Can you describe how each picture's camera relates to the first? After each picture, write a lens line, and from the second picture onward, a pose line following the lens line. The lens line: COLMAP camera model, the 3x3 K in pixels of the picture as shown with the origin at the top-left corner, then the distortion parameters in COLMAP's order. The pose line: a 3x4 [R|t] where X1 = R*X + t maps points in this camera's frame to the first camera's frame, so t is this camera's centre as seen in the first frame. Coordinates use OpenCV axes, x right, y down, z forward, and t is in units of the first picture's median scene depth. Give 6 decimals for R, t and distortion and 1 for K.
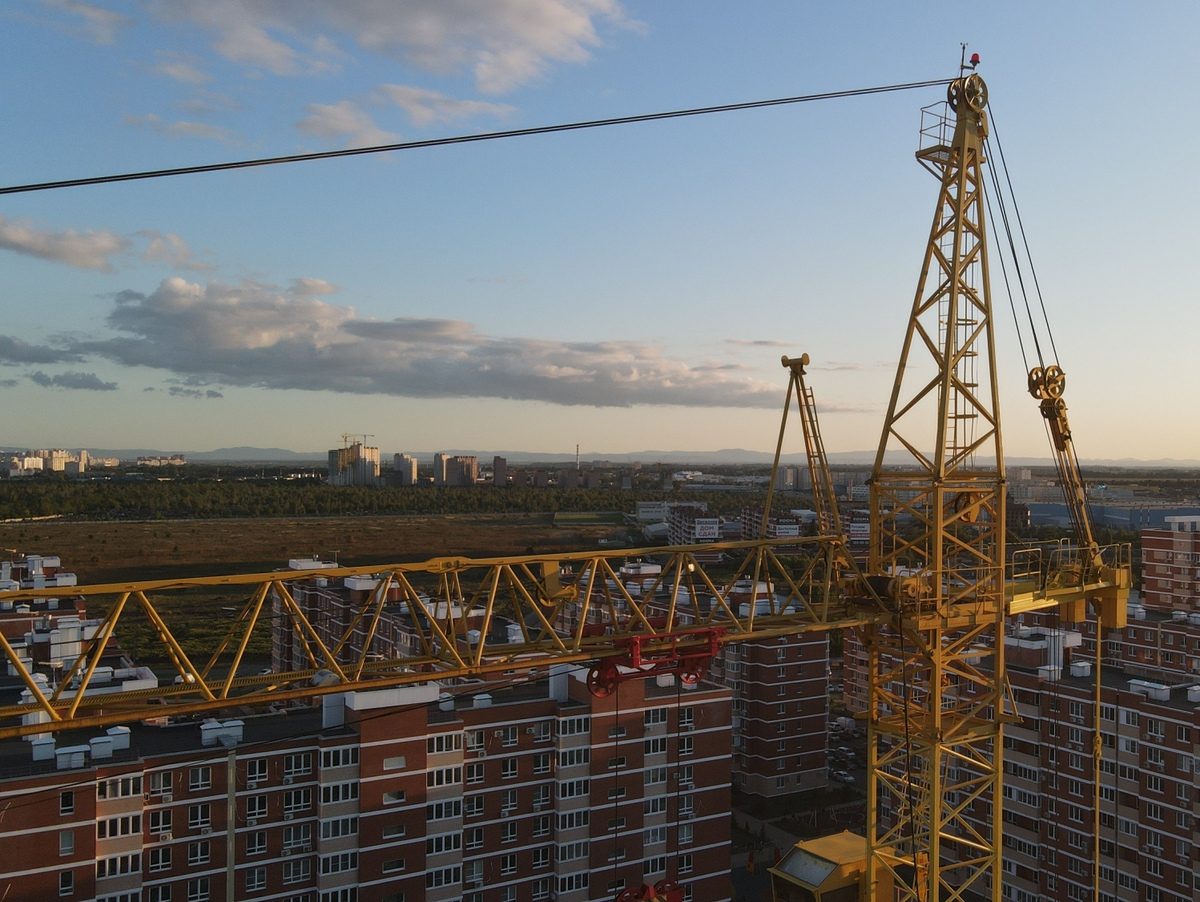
lens RADIAL K [[1188.2, 0, 797.0], [0, 1188.2, 466.2], [0, 0, 1]] dist [-0.013783, 0.056826]
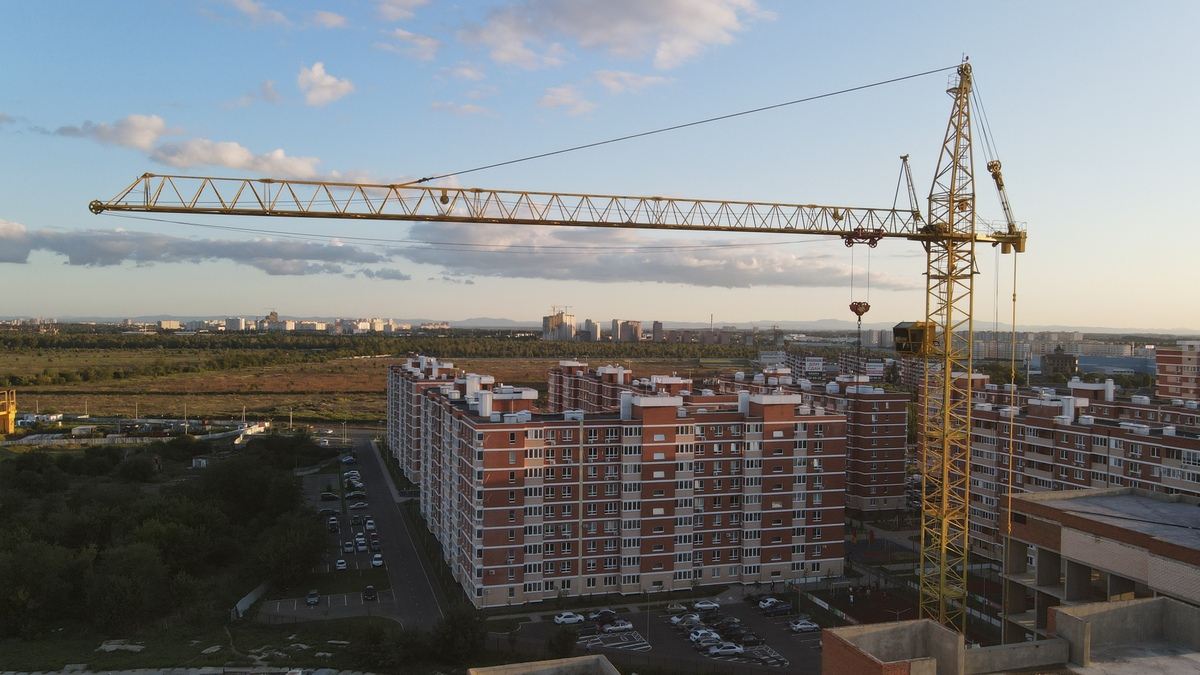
lens RADIAL K [[889.7, 0, 597.1], [0, 889.7, 348.1], [0, 0, 1]] dist [-0.018245, 0.050483]
pose [[0.952675, 0.011195, -0.303786, -0.010713], [-0.005738, 0.999806, 0.018849, 0.072508], [0.303938, -0.016214, 0.952554, -0.293705]]
